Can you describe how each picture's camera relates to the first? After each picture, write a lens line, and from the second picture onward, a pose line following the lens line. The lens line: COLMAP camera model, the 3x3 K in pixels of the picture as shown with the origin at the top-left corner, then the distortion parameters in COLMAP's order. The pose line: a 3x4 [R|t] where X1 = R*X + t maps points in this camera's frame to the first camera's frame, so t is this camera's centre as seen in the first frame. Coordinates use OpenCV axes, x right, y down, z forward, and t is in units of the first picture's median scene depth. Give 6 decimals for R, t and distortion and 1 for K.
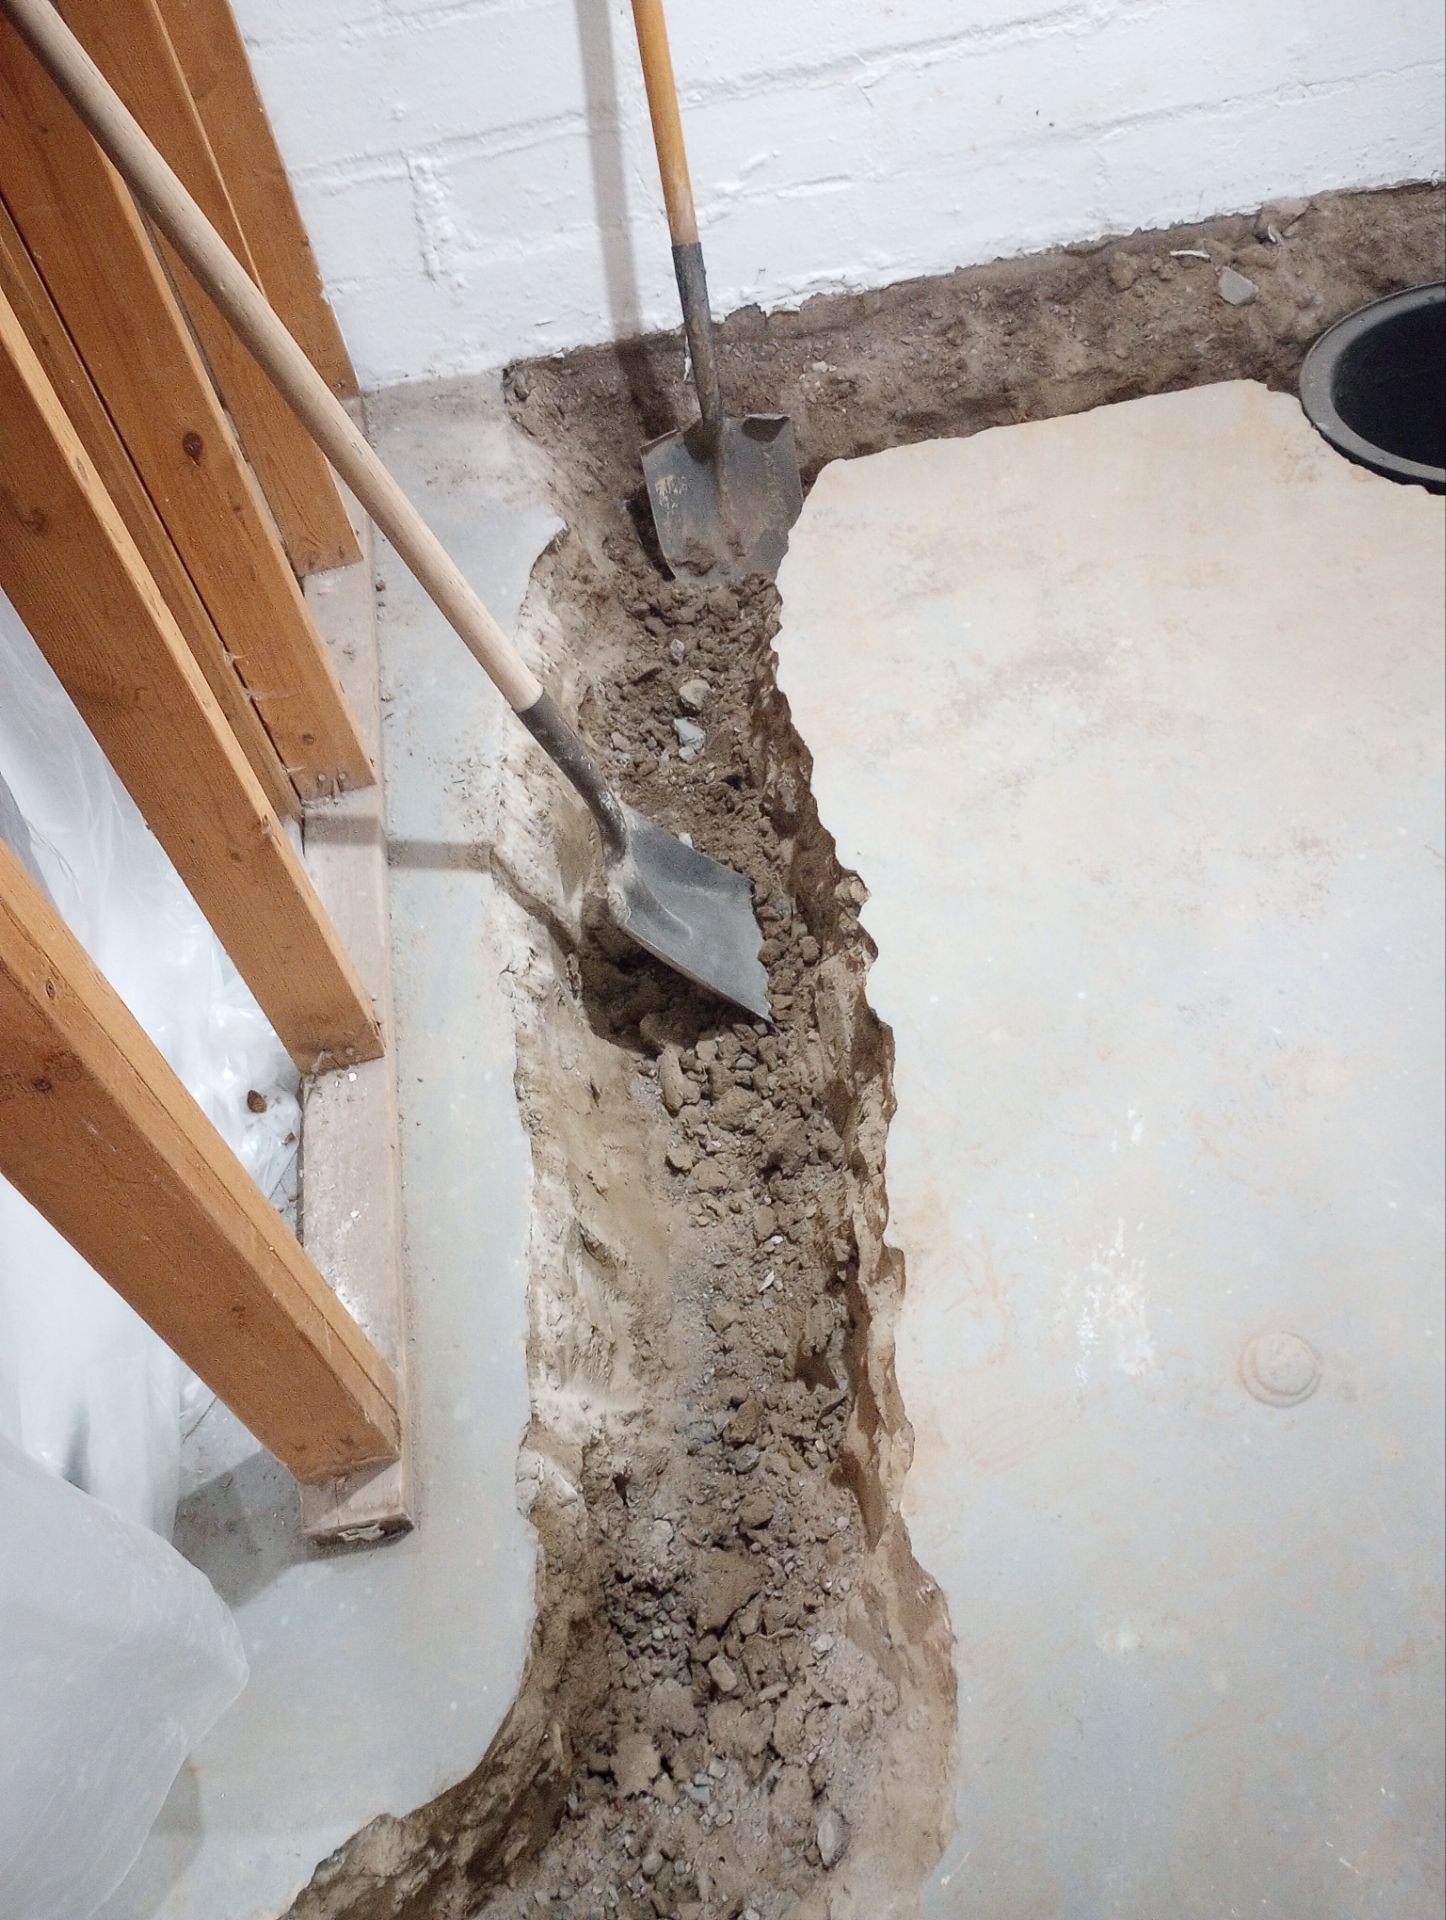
lens RADIAL K [[1509.2, 0, 722.0], [0, 1509.2, 970.2], [0, 0, 1]] dist [0.069161, -0.078372]
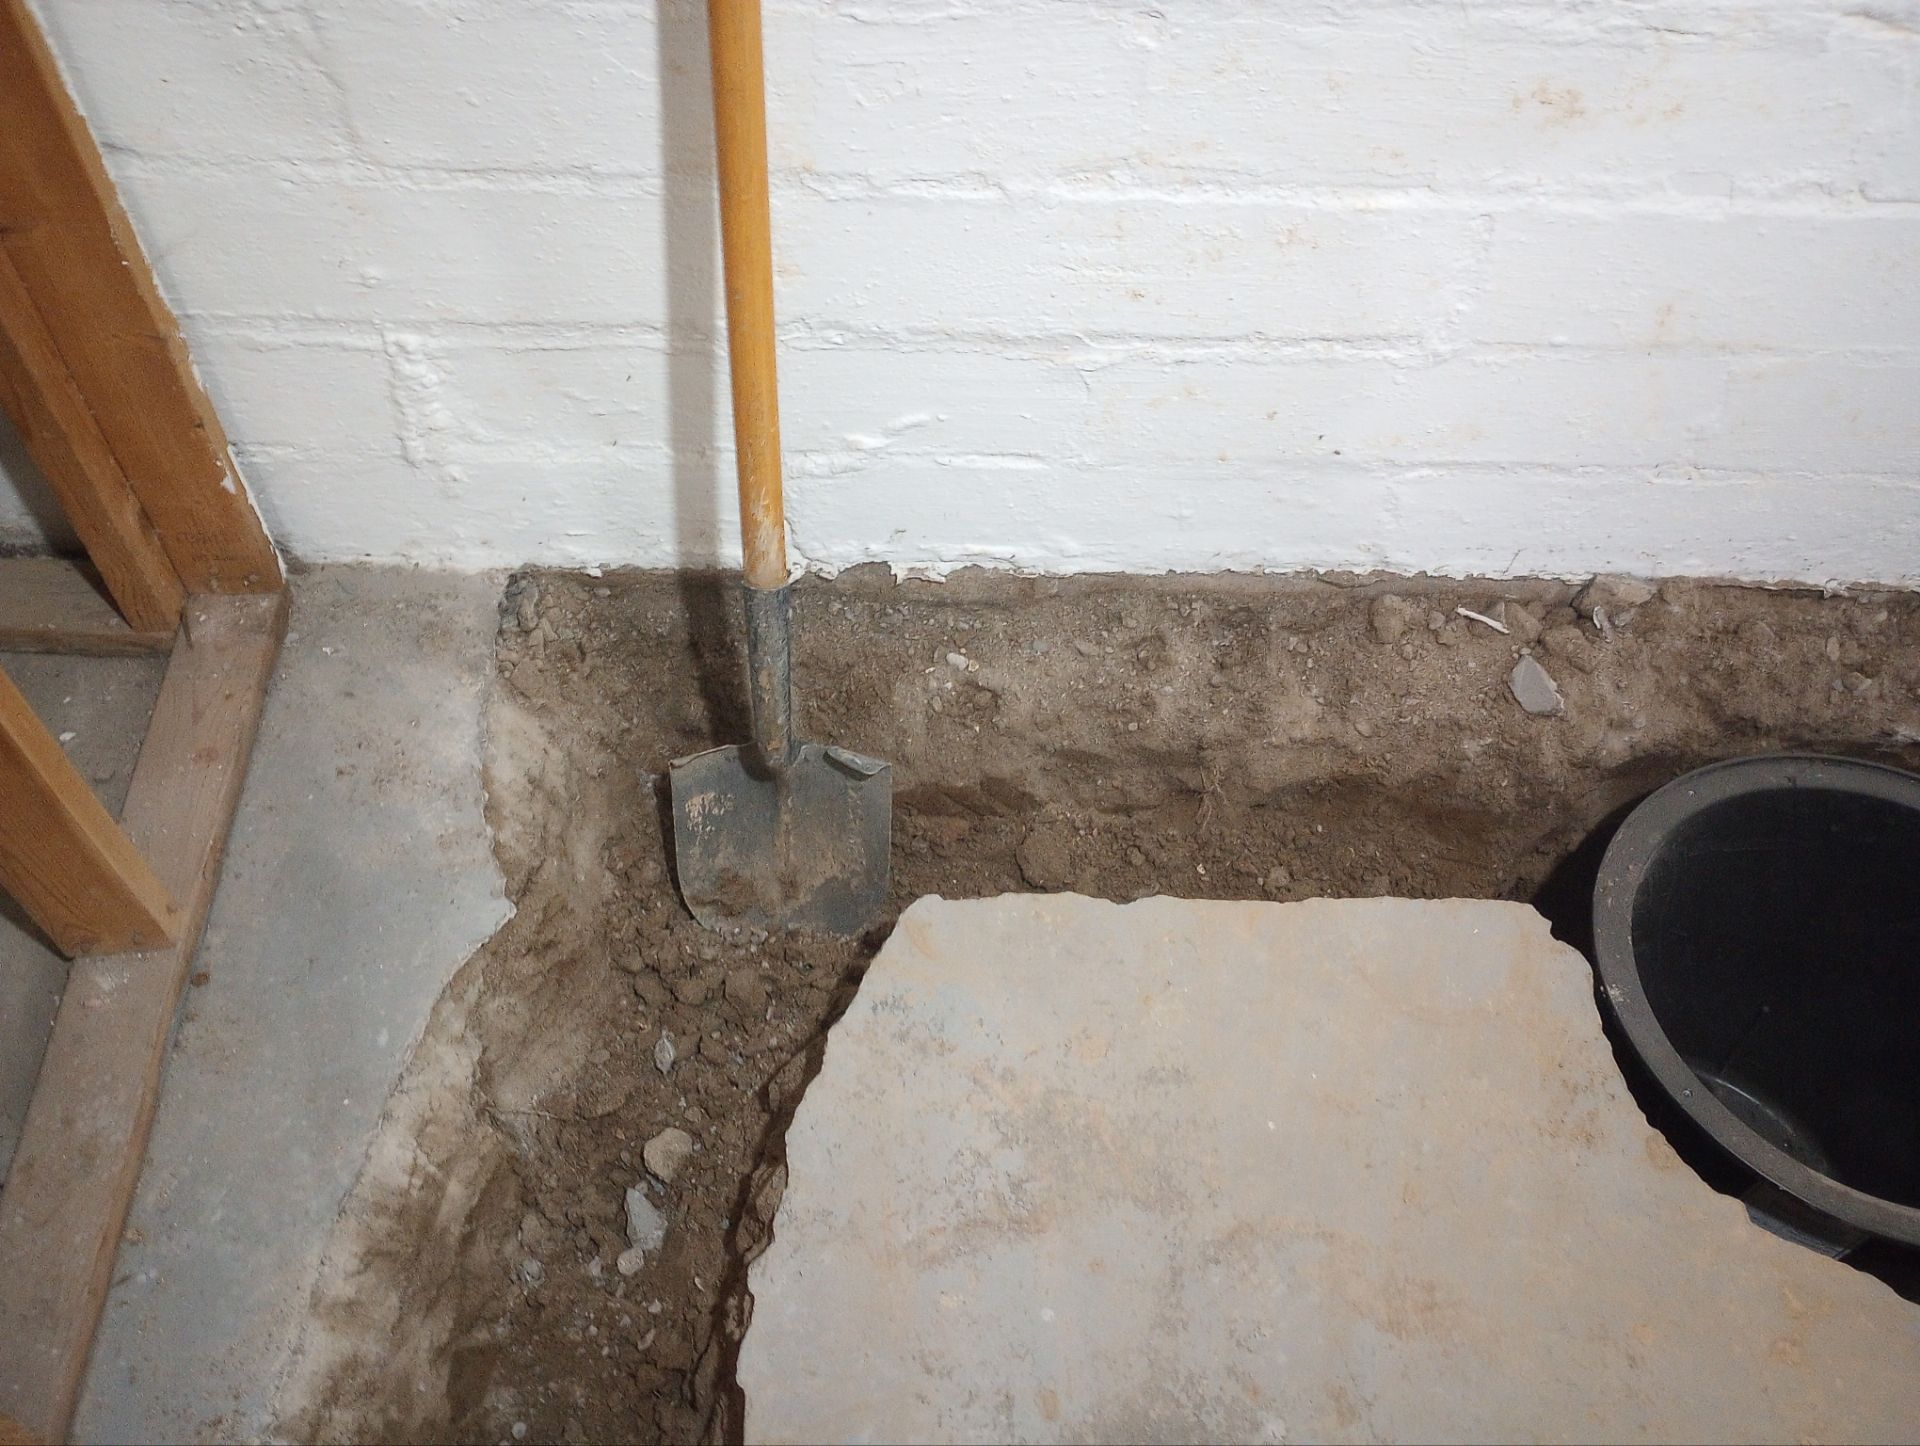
lens RADIAL K [[1509.2, 0, 952.3], [0, 1509.2, 722.5], [0, 0, 1]] dist [0.069161, -0.078372]
pose [[0.976401, 0.204935, 0.068136, 0.020305], [-0.207976, 0.977276, 0.040952, -0.405158], [-0.058196, -0.054157, 0.996835, 0.297726]]
